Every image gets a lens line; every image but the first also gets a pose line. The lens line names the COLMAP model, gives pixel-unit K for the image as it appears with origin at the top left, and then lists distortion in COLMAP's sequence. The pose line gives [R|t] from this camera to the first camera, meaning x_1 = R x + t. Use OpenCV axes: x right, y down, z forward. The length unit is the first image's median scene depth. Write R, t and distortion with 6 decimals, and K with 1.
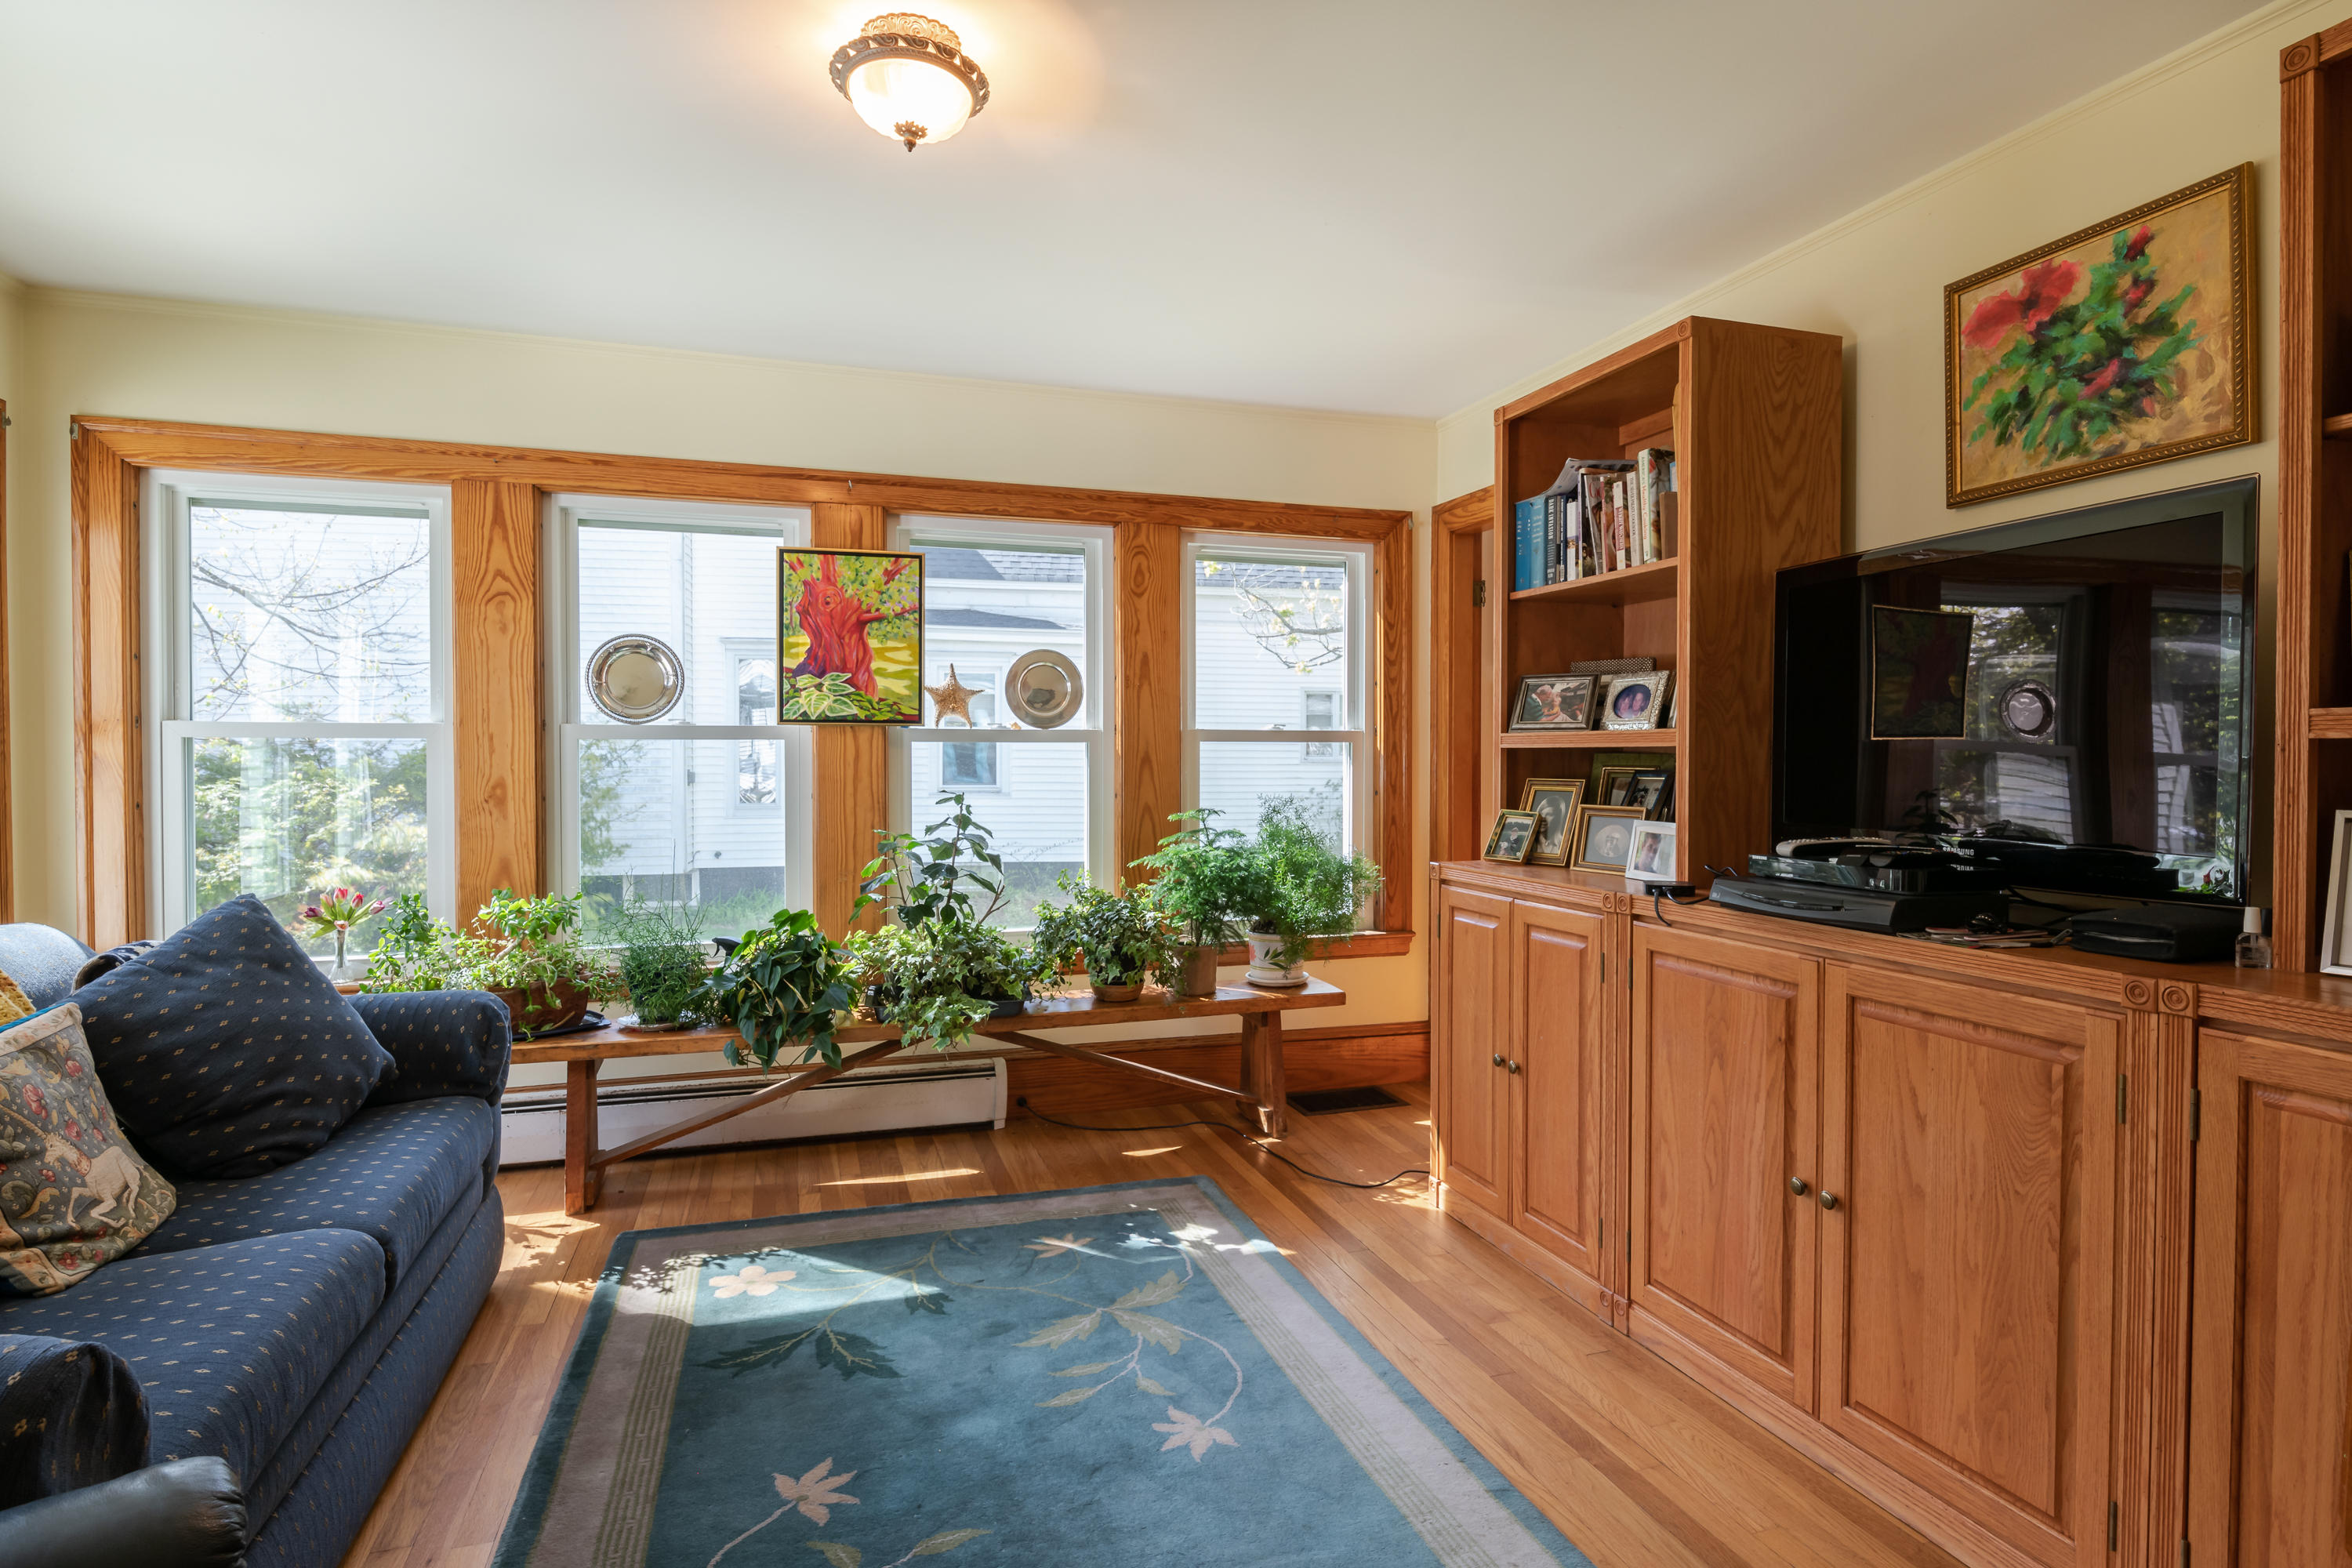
lens RADIAL K [[1223.3, 0, 1195.4], [0, 1223.3, 777.1], [0, 0, 1]] dist [-0.001029, -0.003256]
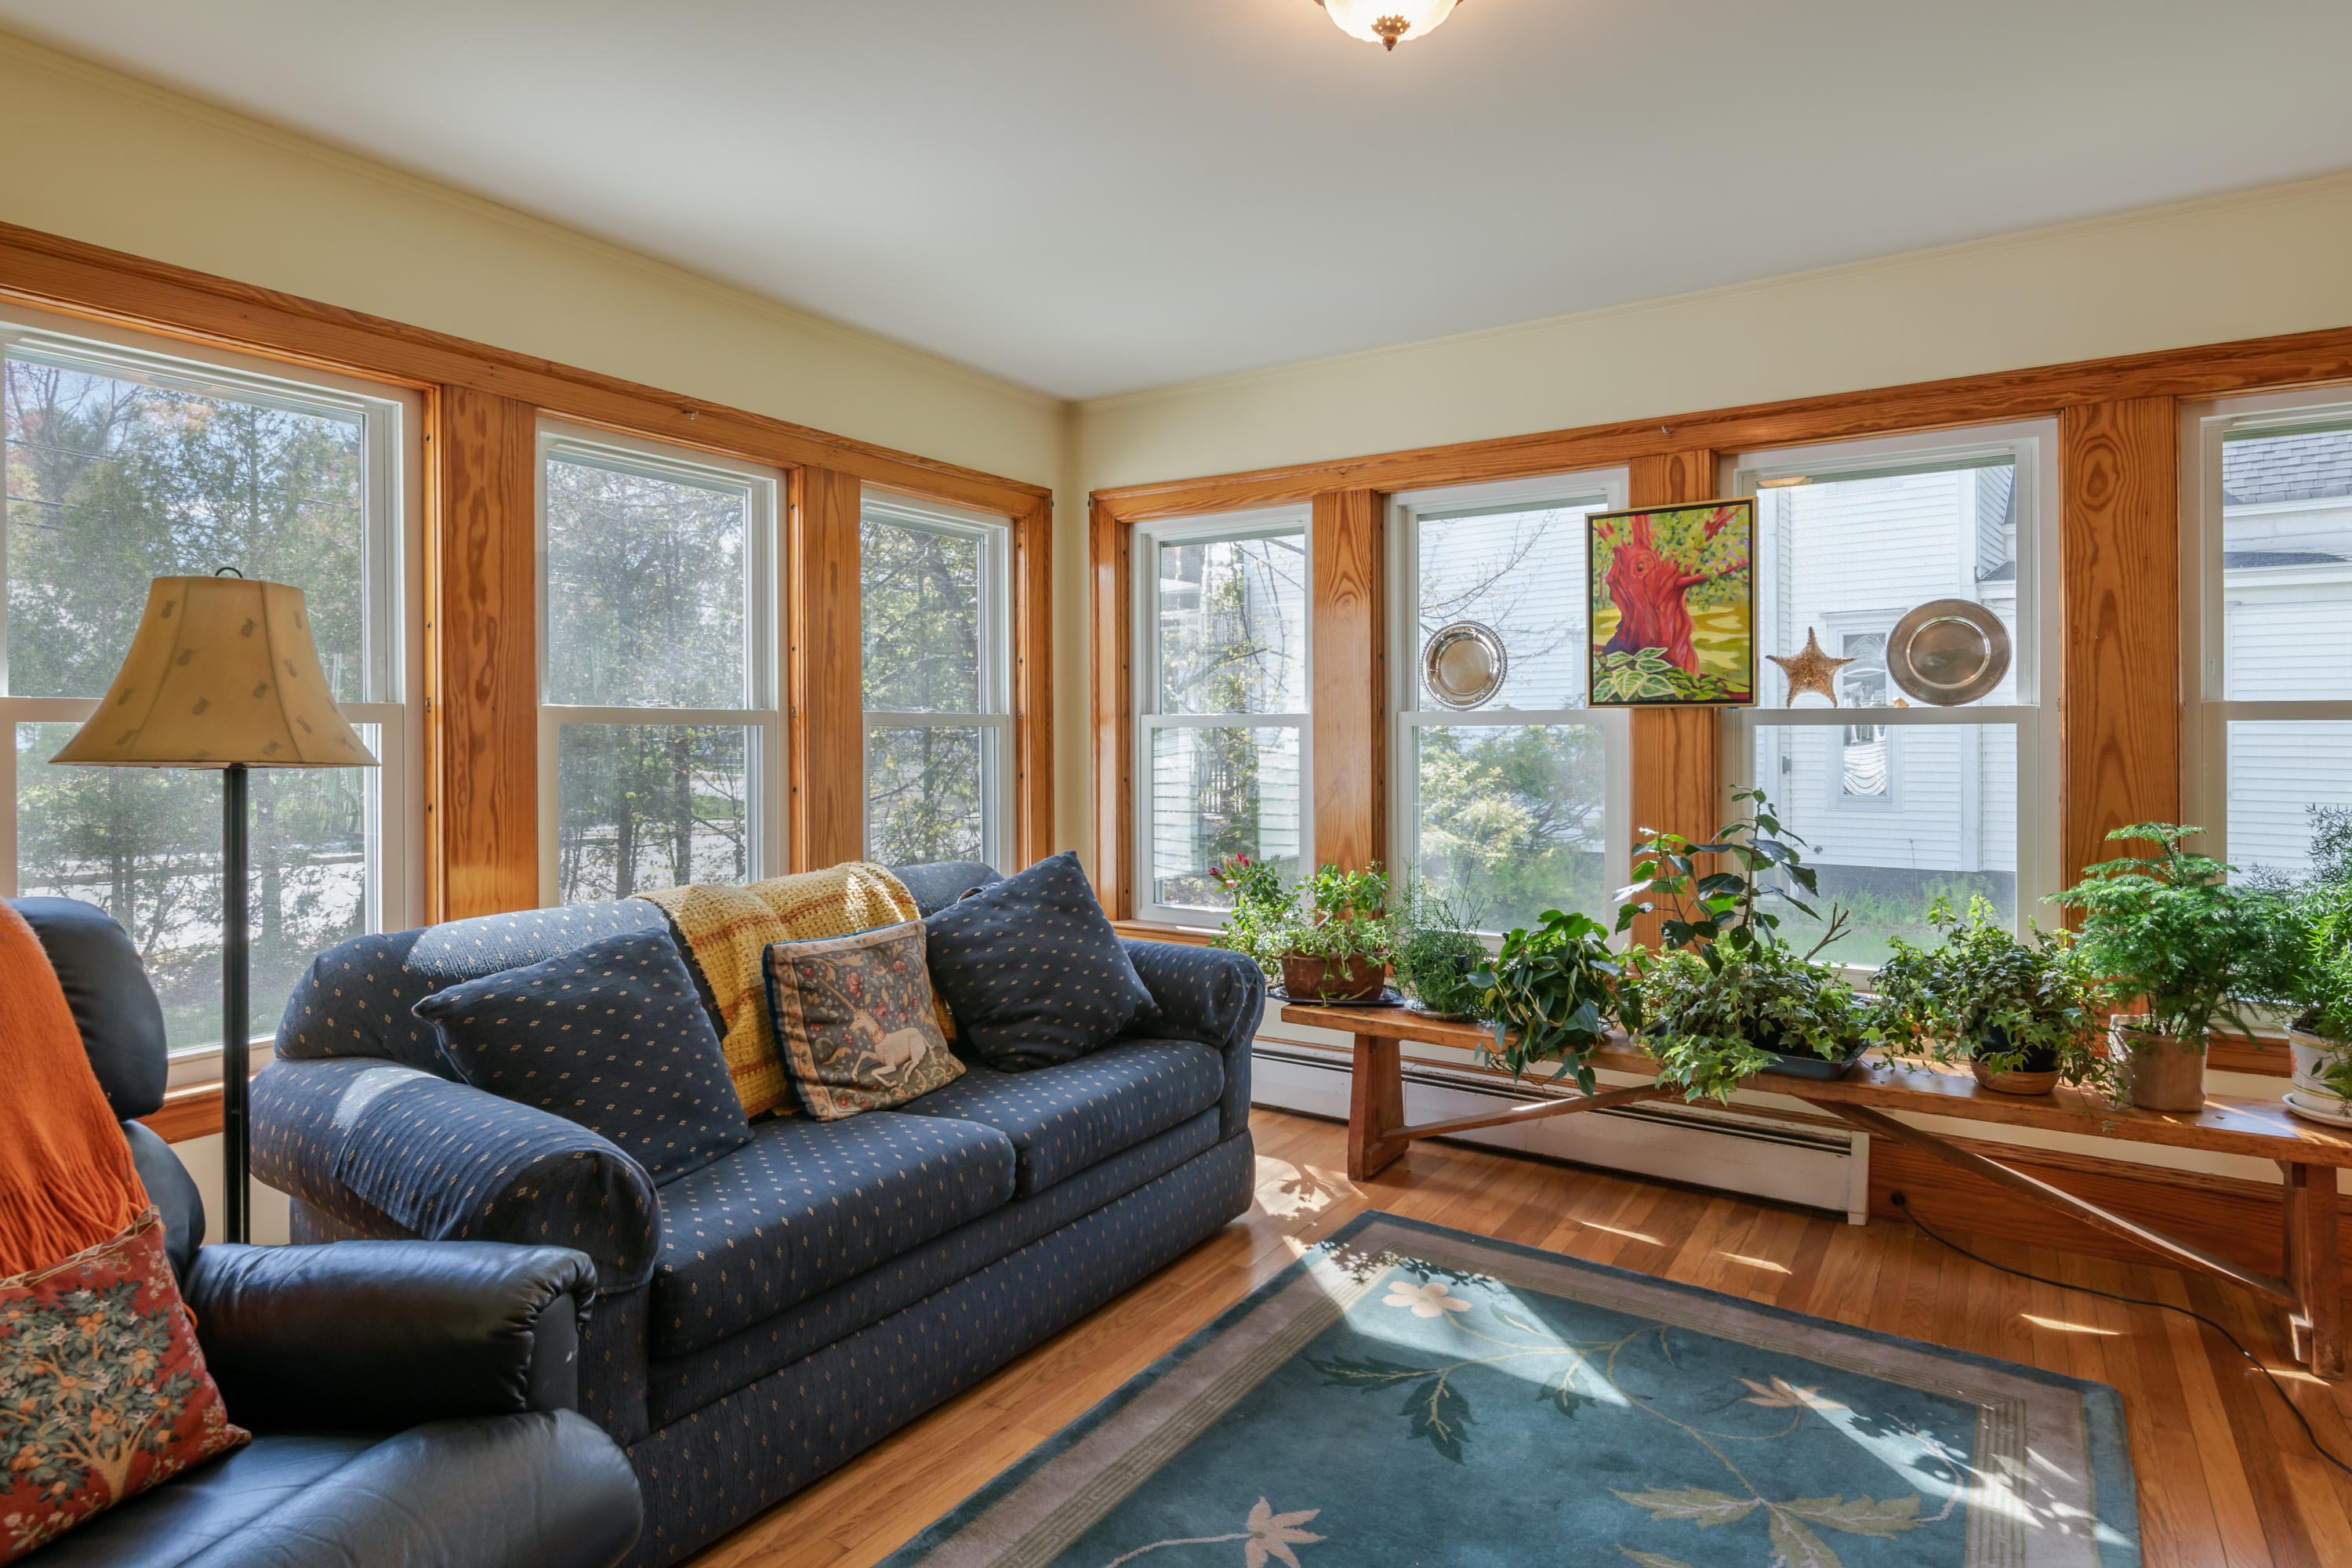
lens RADIAL K [[1256.1, 0, 1196.5], [0, 1256.1, 742.7], [0, 0, 1]] dist [0.003349, -0.003430]
pose [[0.625564, 0.000540, -0.780173, 0.210149], [-0.013309, 0.999862, -0.009980, -0.003657], [0.780060, 0.016627, 0.625484, 0.184234]]
